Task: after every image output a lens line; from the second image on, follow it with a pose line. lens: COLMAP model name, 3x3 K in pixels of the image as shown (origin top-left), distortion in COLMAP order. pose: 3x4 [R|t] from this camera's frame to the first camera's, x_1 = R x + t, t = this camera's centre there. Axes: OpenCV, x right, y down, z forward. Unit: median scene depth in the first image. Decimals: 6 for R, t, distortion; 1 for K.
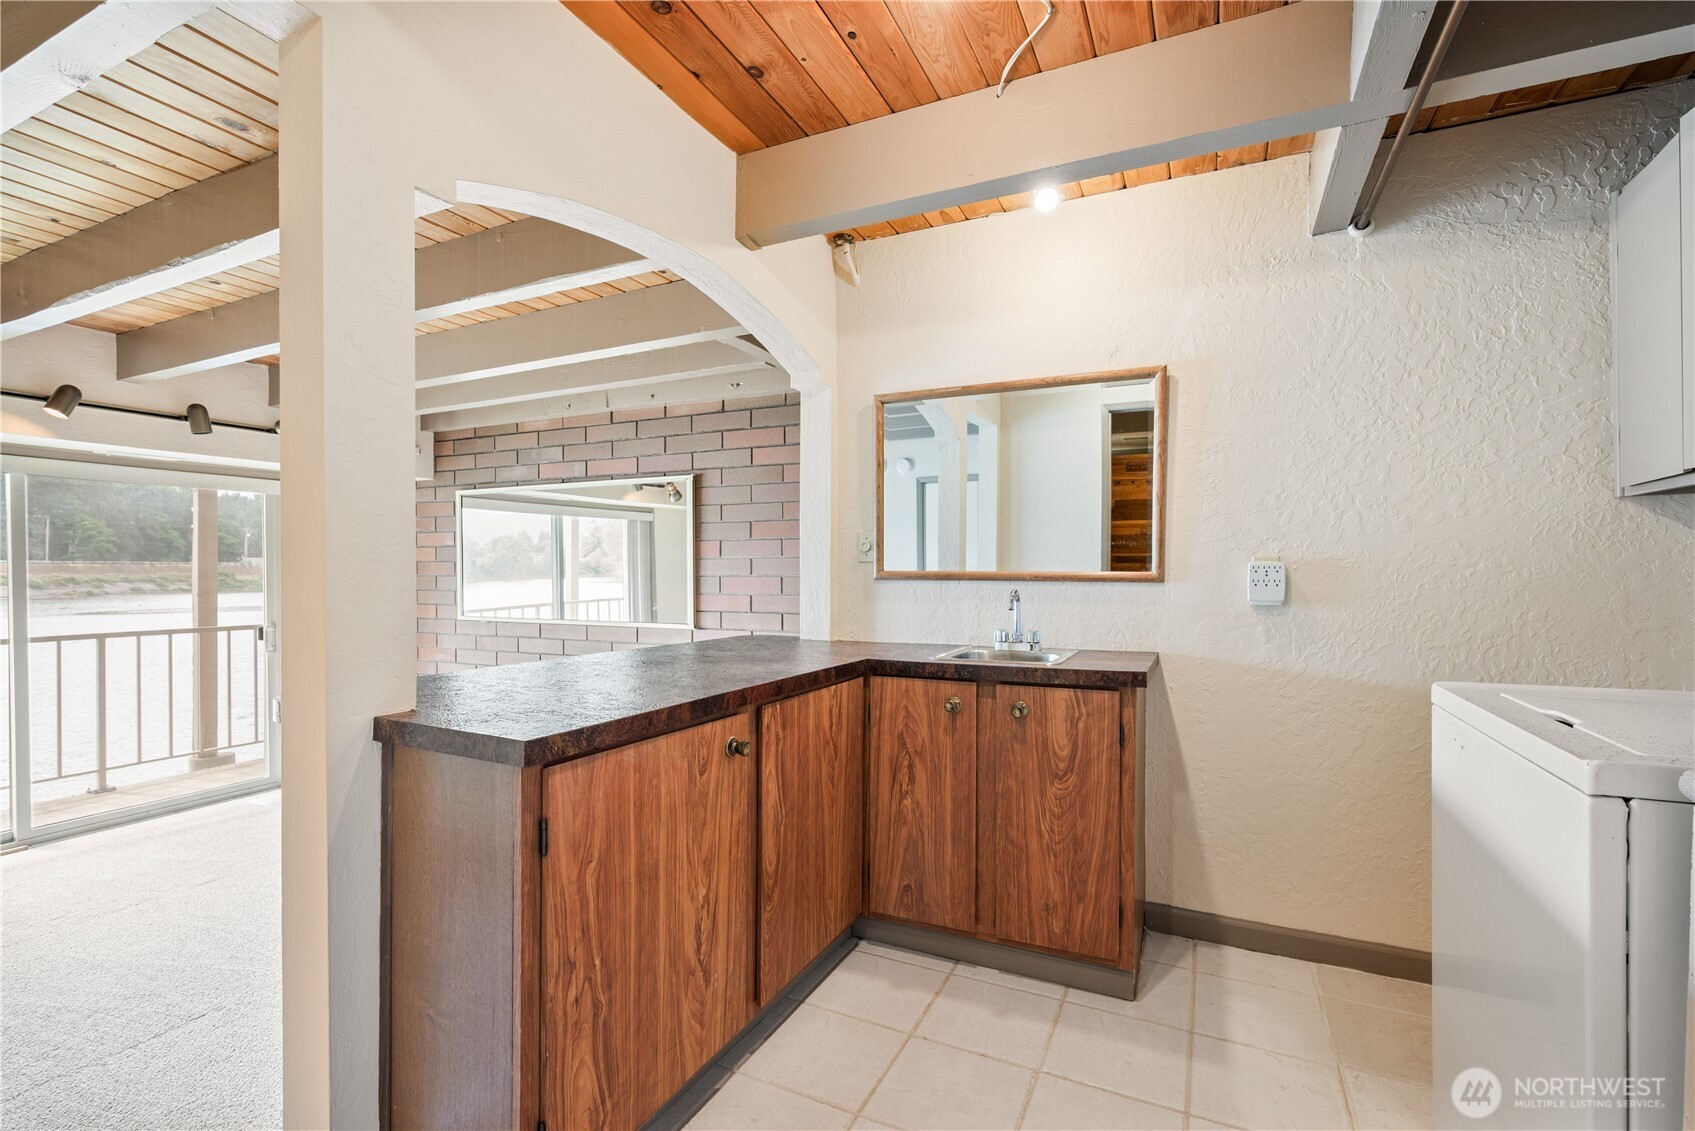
lens RADIAL K [[759.8, 0, 849.1], [0, 759.8, 576.3], [0, 0, 1]] dist [0.012573, -0.000019]
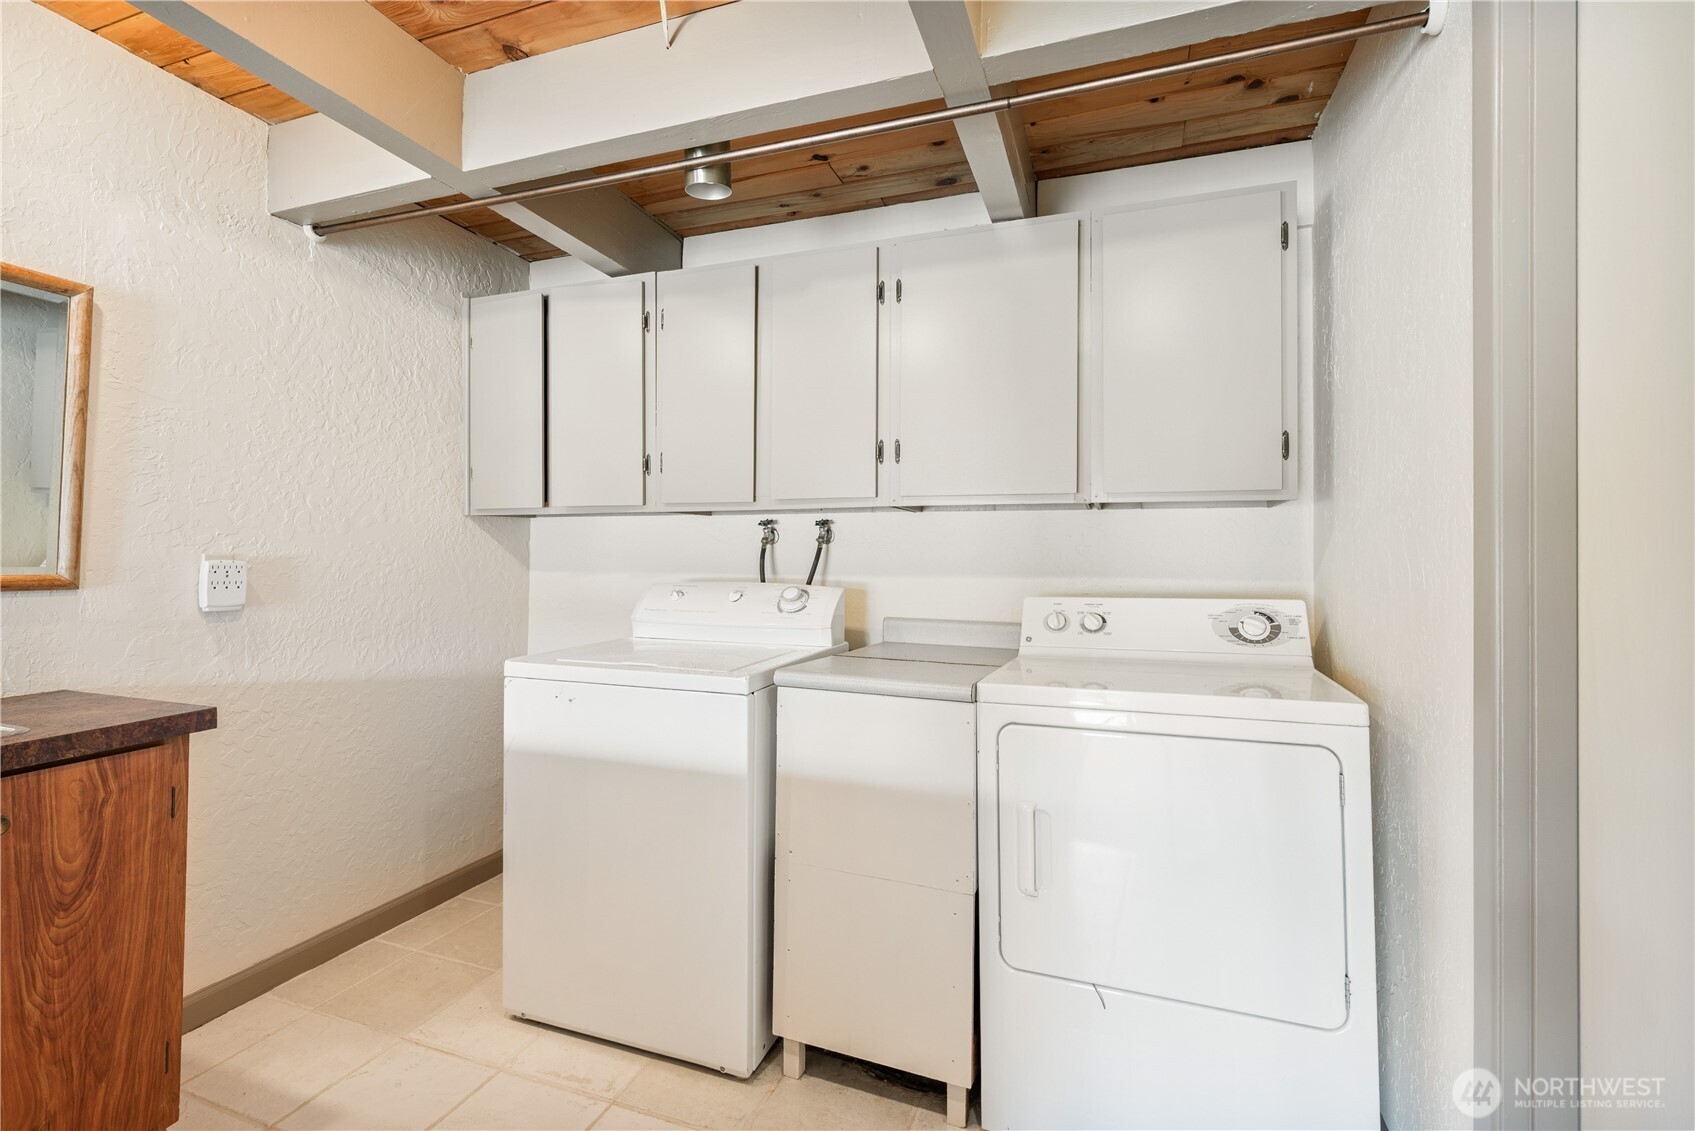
lens RADIAL K [[759.8, 0, 849.9], [0, 759.8, 536.4], [0, 0, 1]] dist [0.012573, -0.000019]
pose [[-0.090652, 0.025448, 0.995557, -0.429917], [-0.003526, 0.999659, -0.025874, -0.029345], [-0.995876, -0.005856, -0.090531, 0.410609]]
